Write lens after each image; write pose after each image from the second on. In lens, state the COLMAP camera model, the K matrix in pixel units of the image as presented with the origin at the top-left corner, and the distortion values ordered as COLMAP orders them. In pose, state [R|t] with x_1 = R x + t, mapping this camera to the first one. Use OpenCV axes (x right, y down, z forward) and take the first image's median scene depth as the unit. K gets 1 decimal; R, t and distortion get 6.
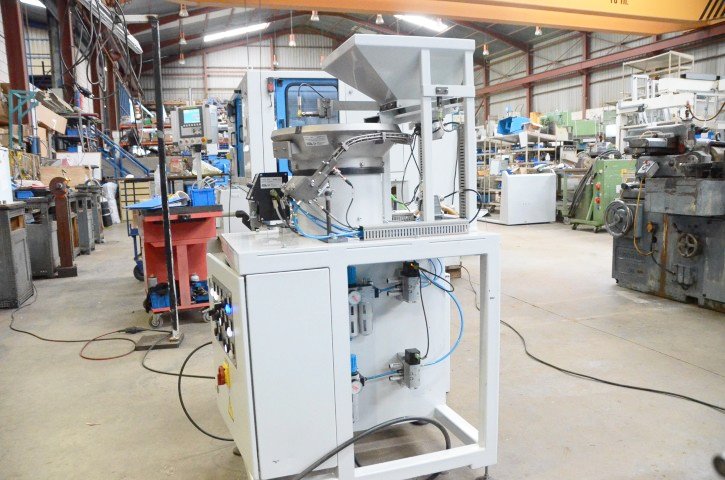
lens RADIAL K [[557.4, 0, 359.8], [0, 557.4, 256.8], [0, 0, 1]] dist [-0.167529, 0.118662]
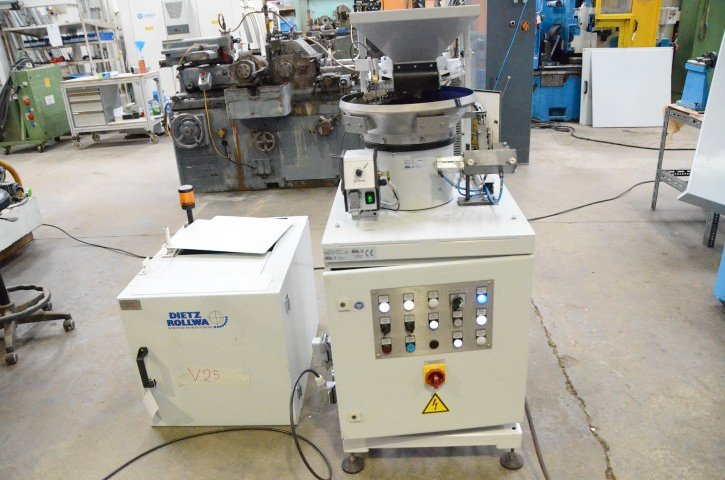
lens RADIAL K [[557.4, 0, 359.8], [0, 557.4, 256.8], [0, 0, 1]] dist [-0.167529, 0.118662]
pose [[0.364563, -0.366692, 0.855938, -0.422190], [0.192883, 0.929000, 0.315840, -0.122070], [-0.910983, 0.049952, 0.409408, 0.298446]]
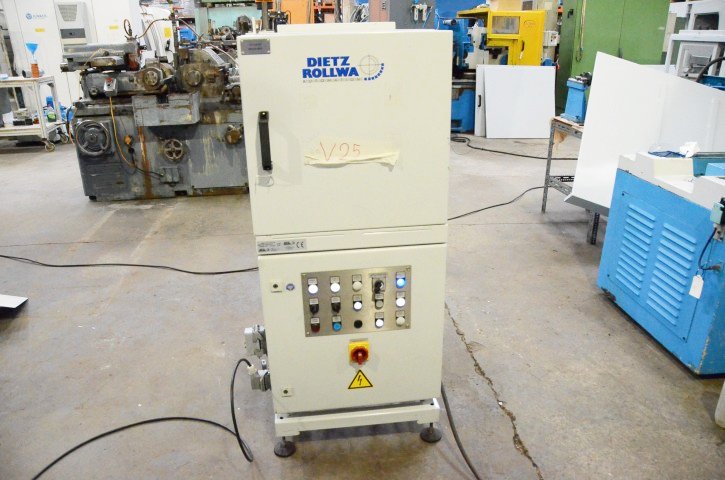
lens RADIAL K [[557.4, 0, 359.8], [0, 557.4, 256.8], [0, 0, 1]] dist [-0.167529, 0.118662]
pose [[0.197889, -0.354687, 0.913803, -0.462826], [0.155942, 0.931758, 0.327886, -0.123400], [-0.967741, 0.077615, 0.239696, 0.305717]]
